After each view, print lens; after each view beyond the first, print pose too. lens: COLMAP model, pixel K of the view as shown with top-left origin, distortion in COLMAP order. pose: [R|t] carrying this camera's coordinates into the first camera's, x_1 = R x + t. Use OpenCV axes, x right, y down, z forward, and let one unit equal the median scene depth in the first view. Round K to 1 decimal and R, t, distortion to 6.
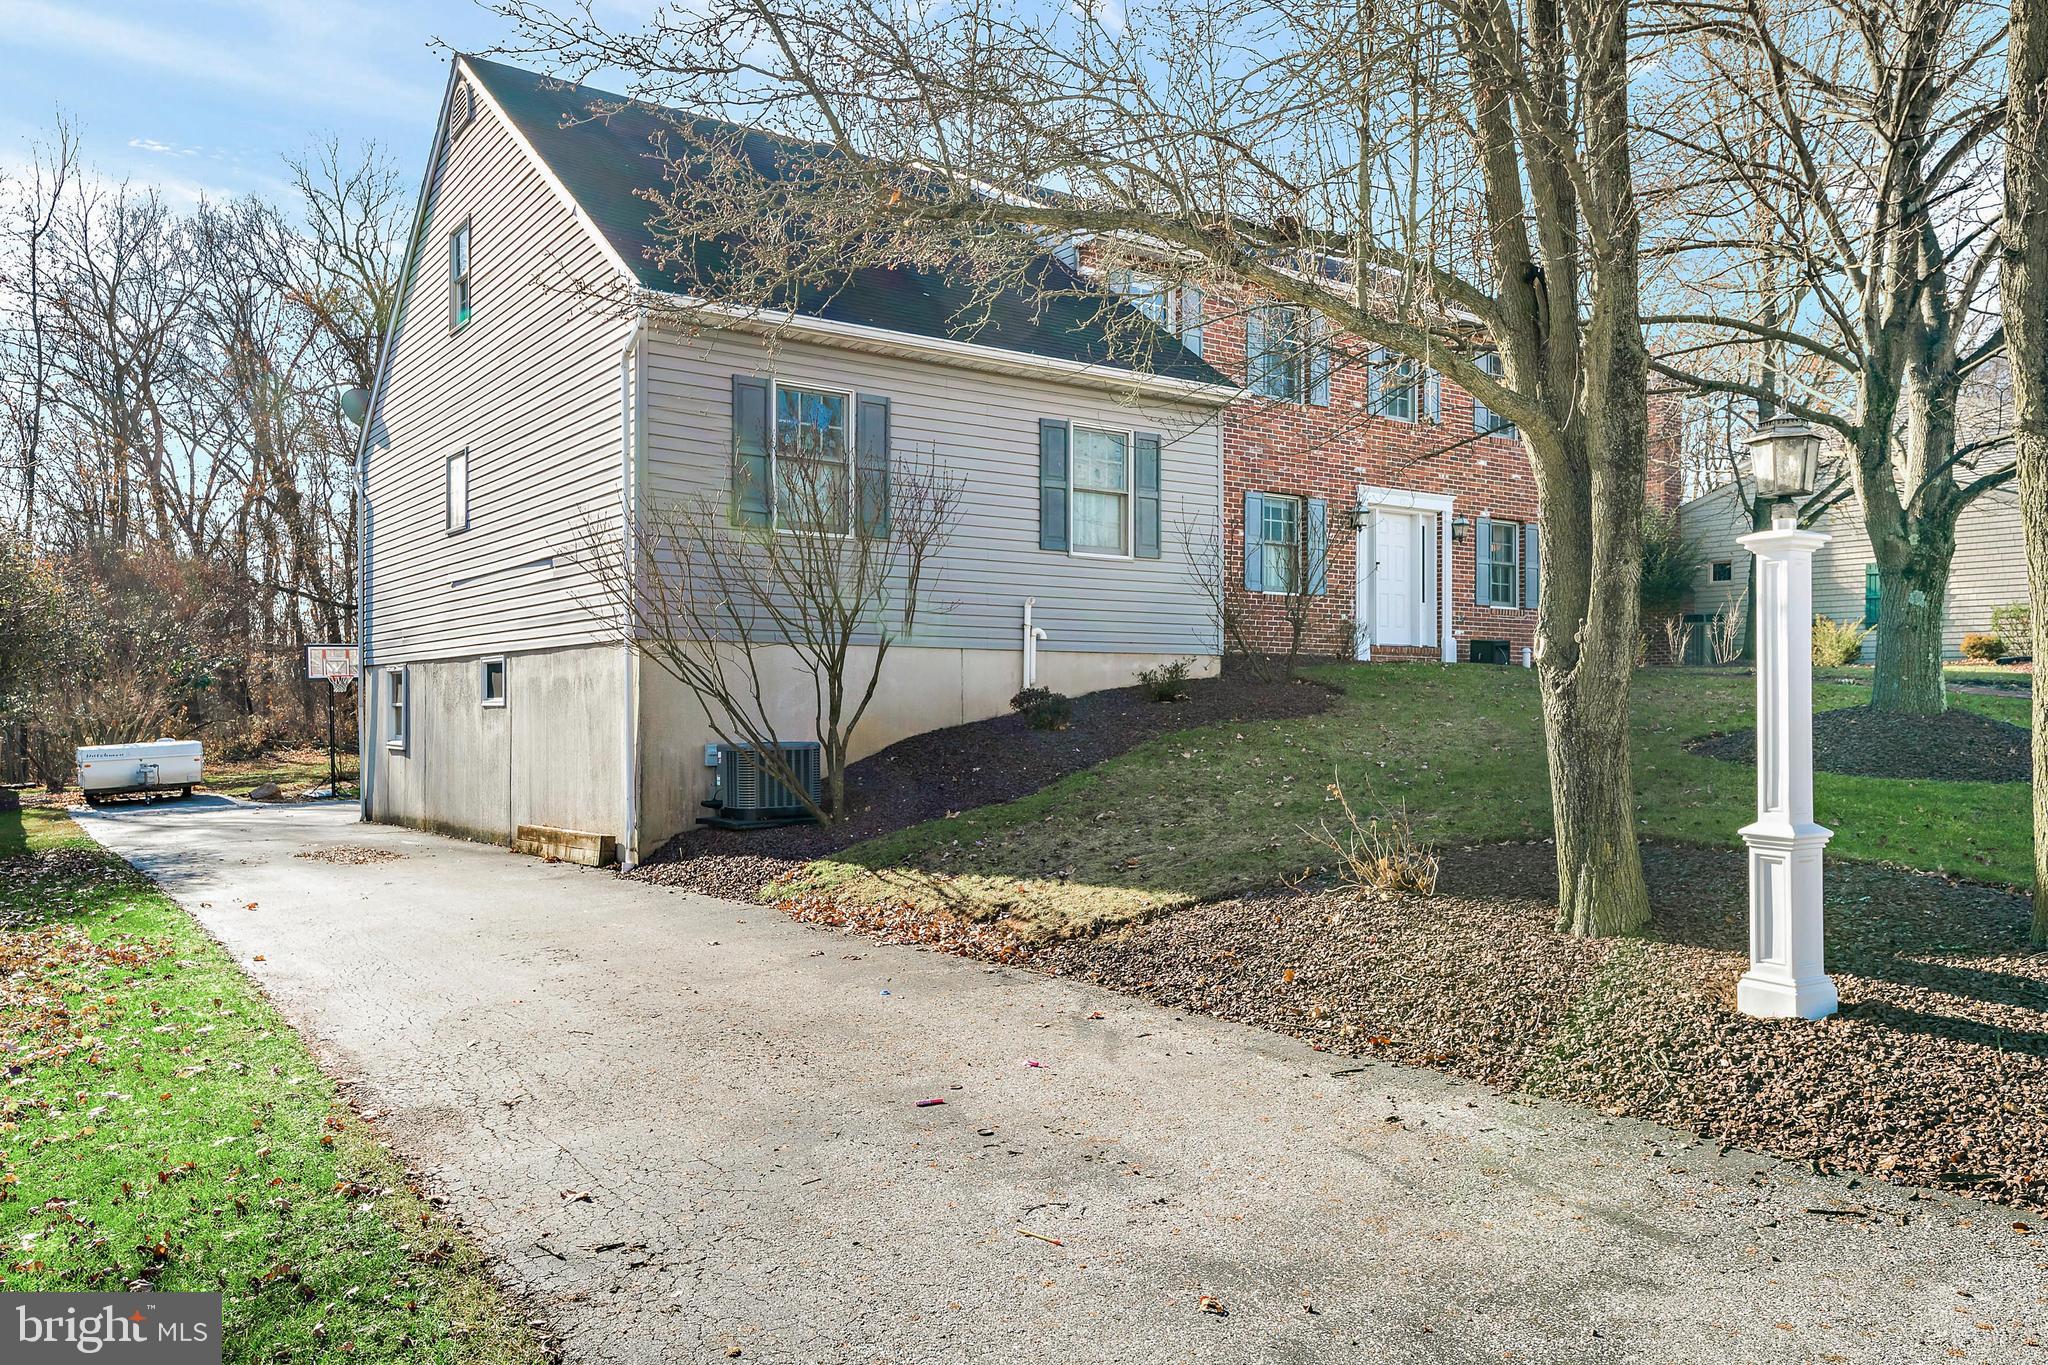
lens RADIAL K [[1476.9, 0, 1024.0], [0, 1476.9, 682.5], [0, 0, 1]] dist [0.016719, -0.002593]
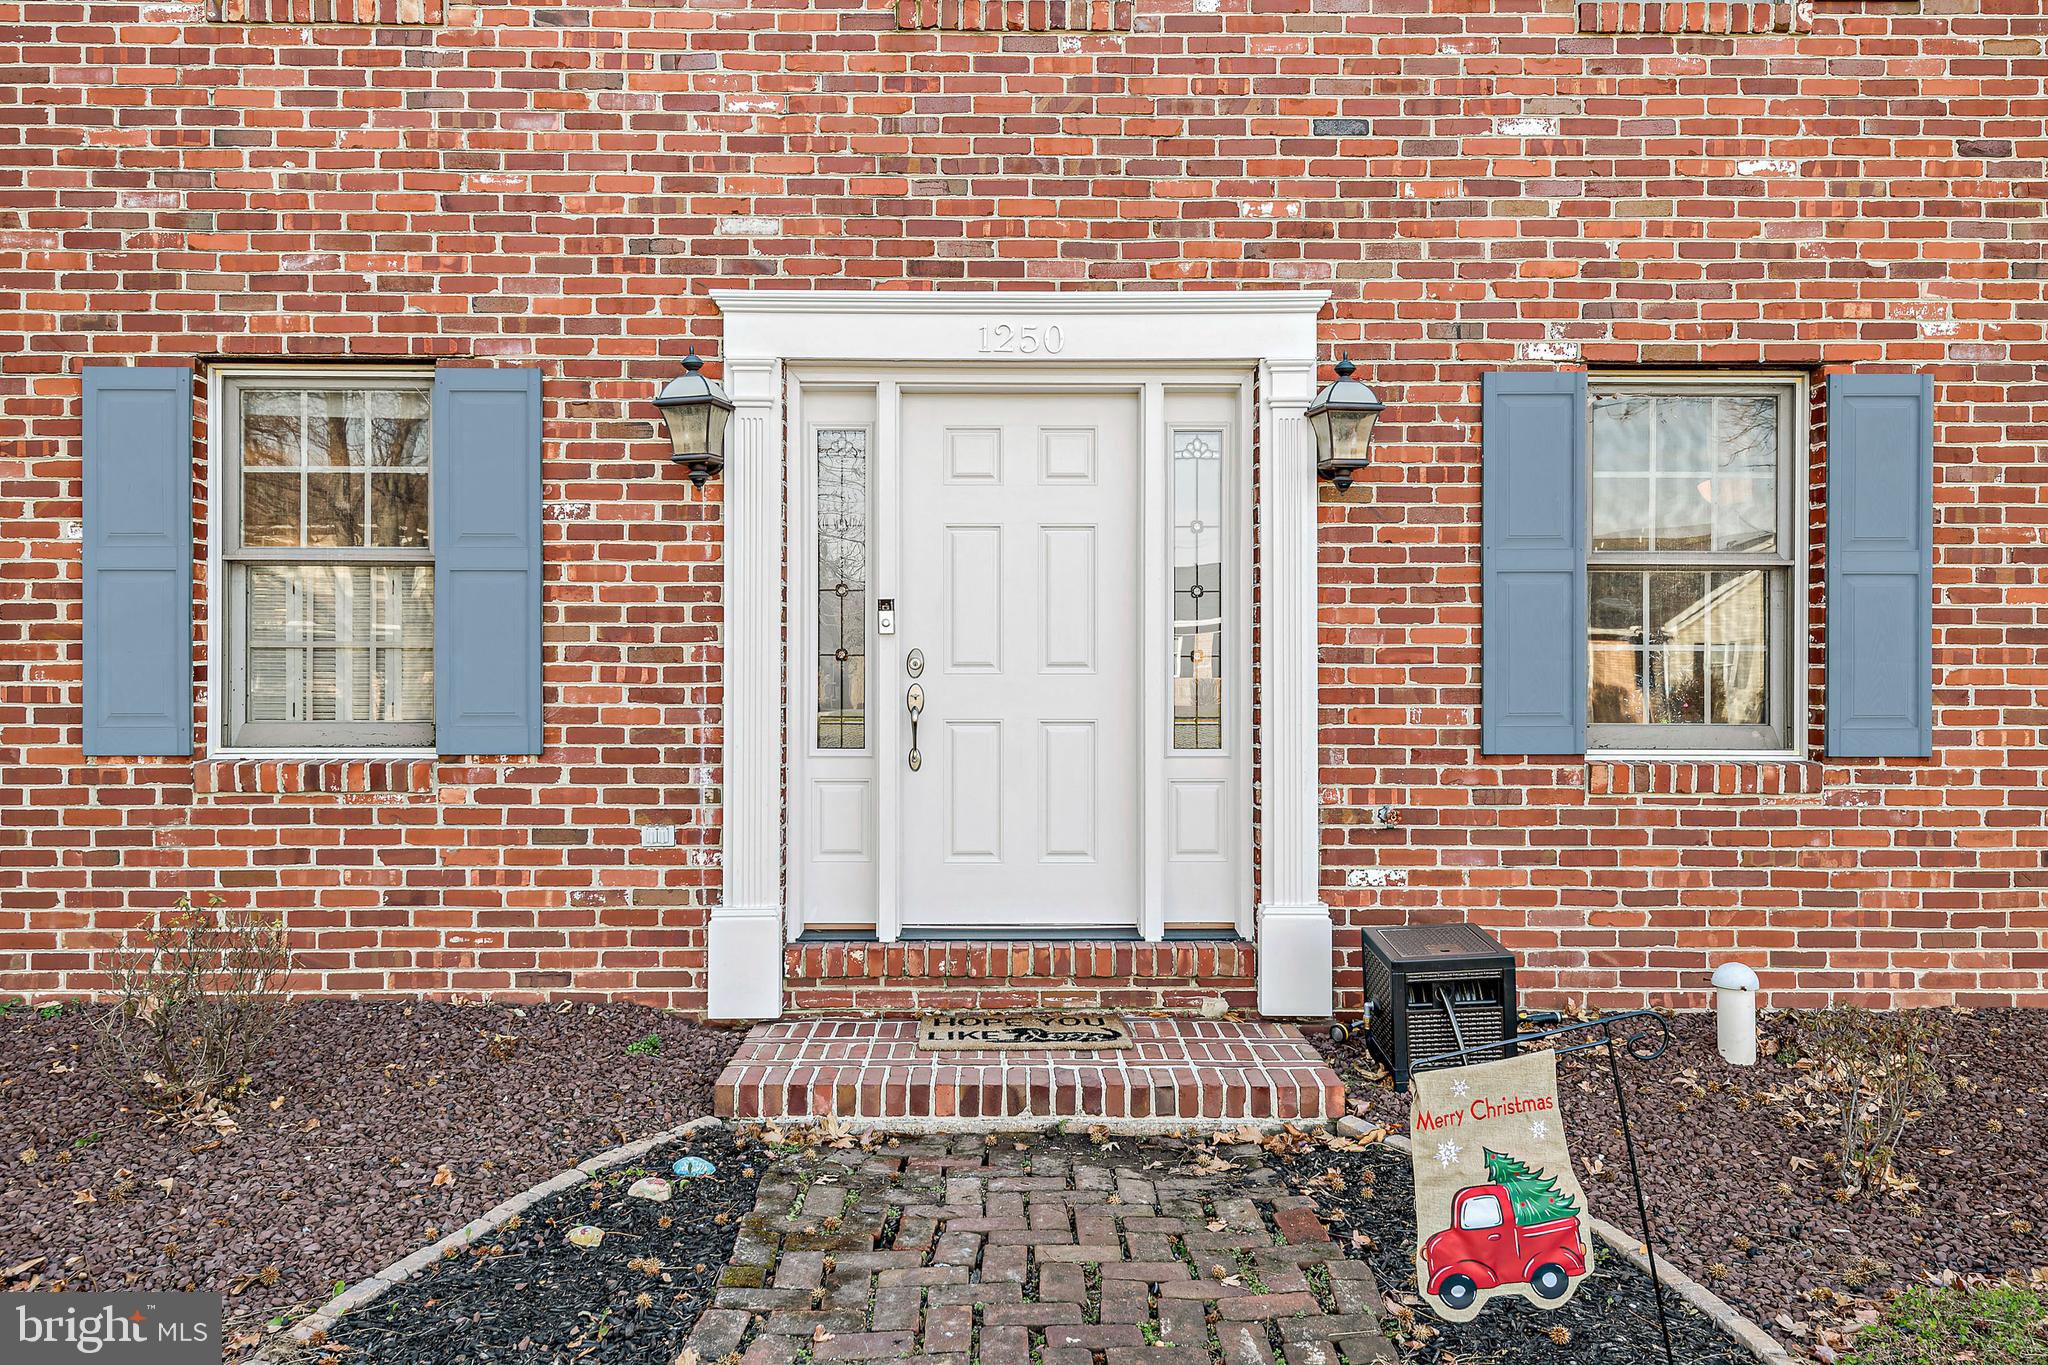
lens RADIAL K [[1476.9, 0, 1024.0], [0, 1476.9, 682.5], [0, 0, 1]] dist [0.016719, -0.002593]
pose [[0.828442, -0.004428, -0.560058, 0.398409], [0.011105, 0.999902, 0.008520, -0.070390], [0.559965, -0.013277, 0.828410, 0.818778]]
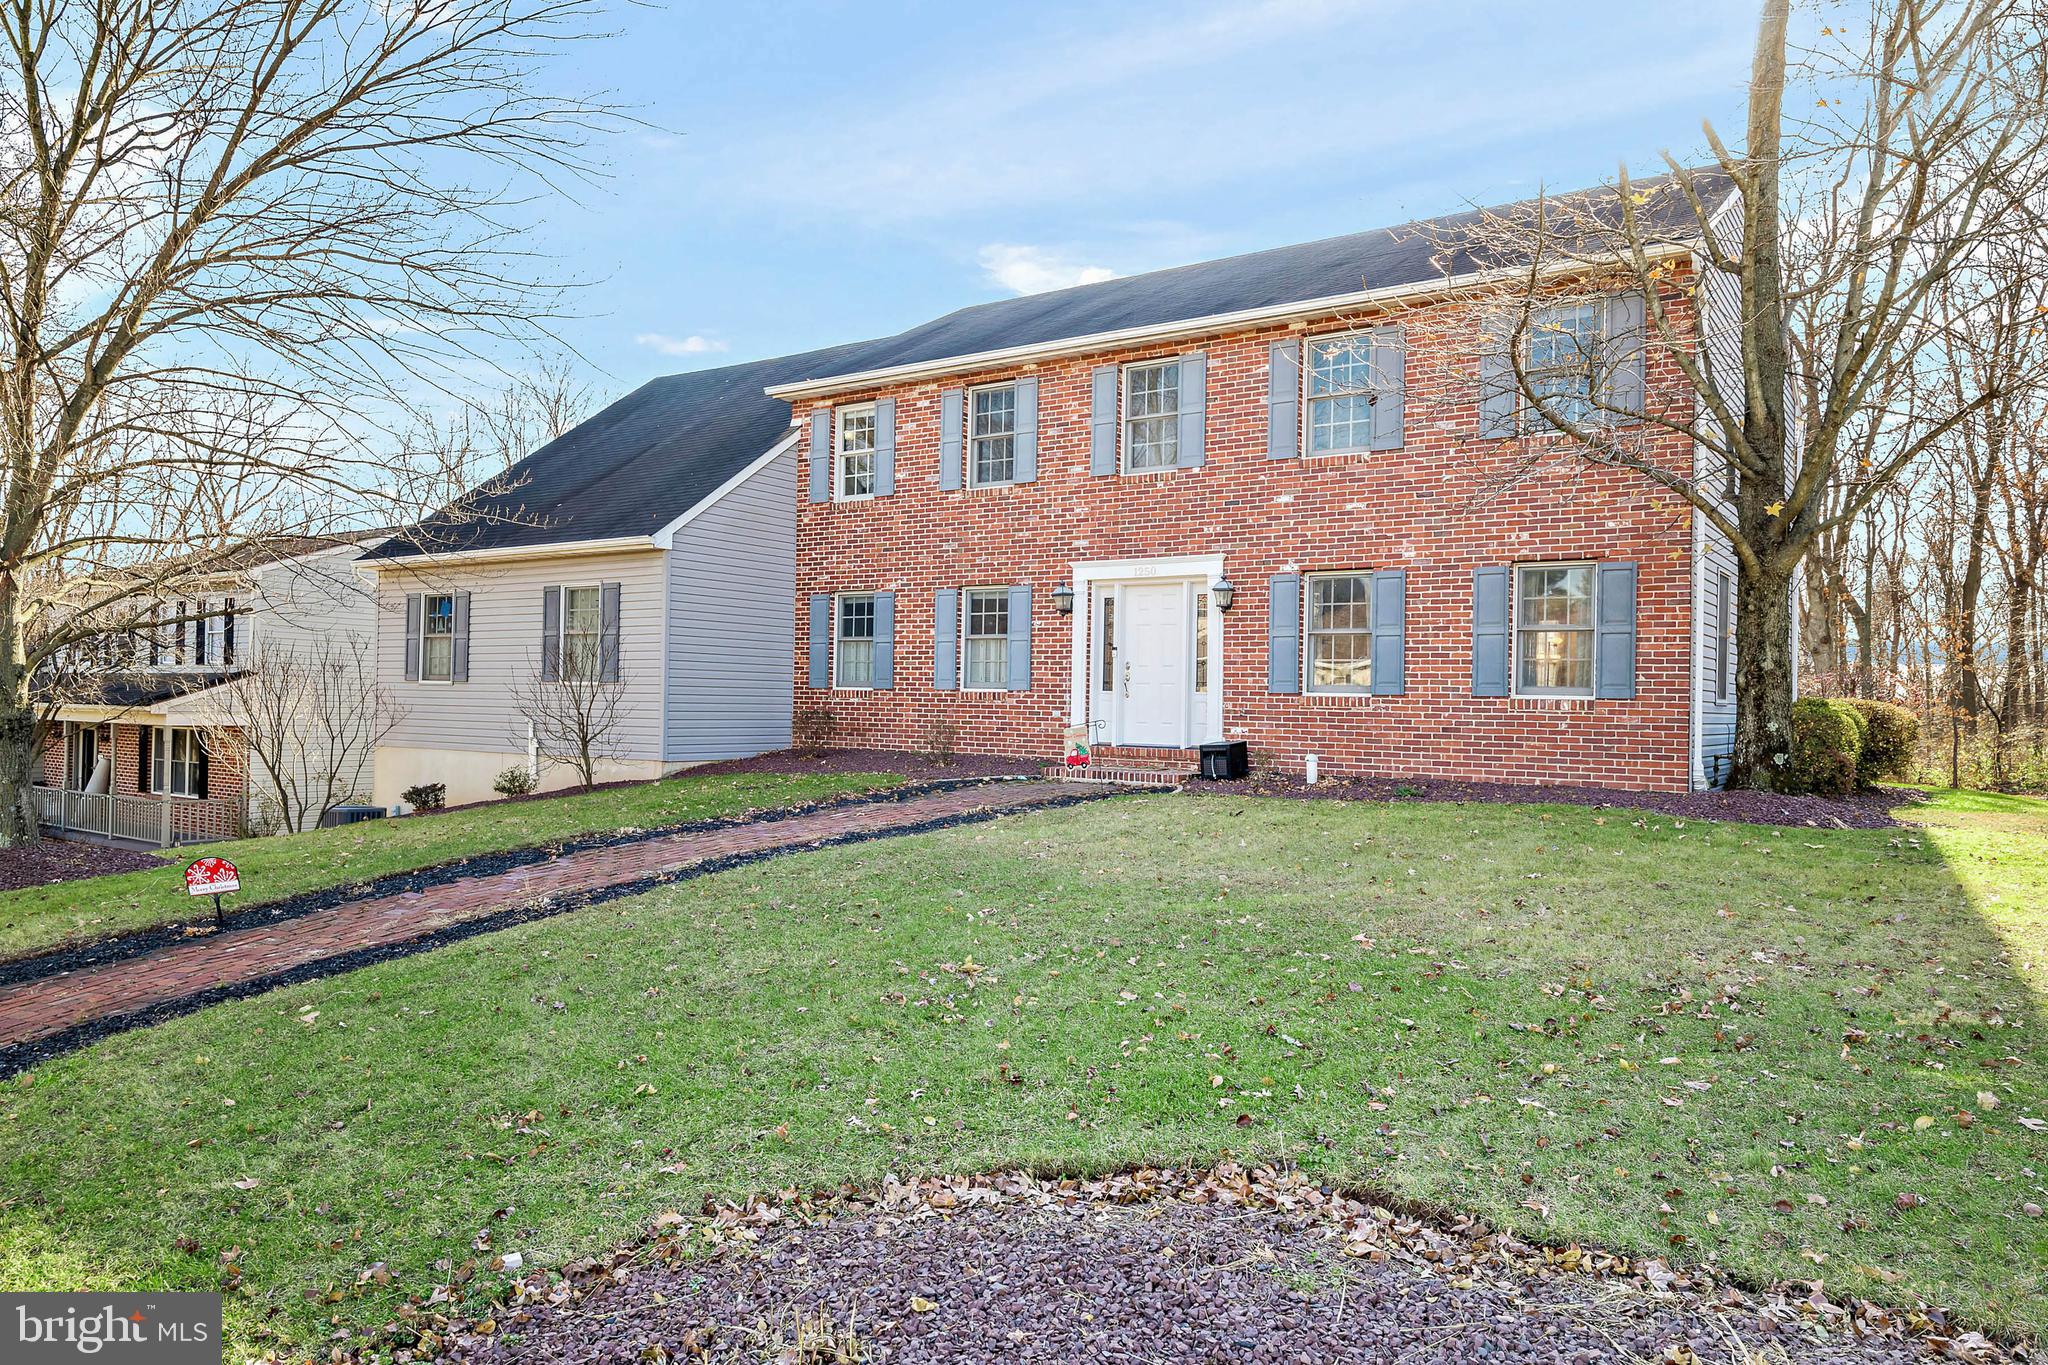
lens RADIAL K [[1393.7, 0, 1024.0], [0, 1393.7, 682.5], [0, 0, 1]] dist [-0.001001, -0.000123]
pose [[0.343974, -0.012627, -0.938894, 0.976203], [-0.002024, 0.999897, -0.014188, -0.050516], [0.938977, 0.006781, 0.343913, 0.685243]]
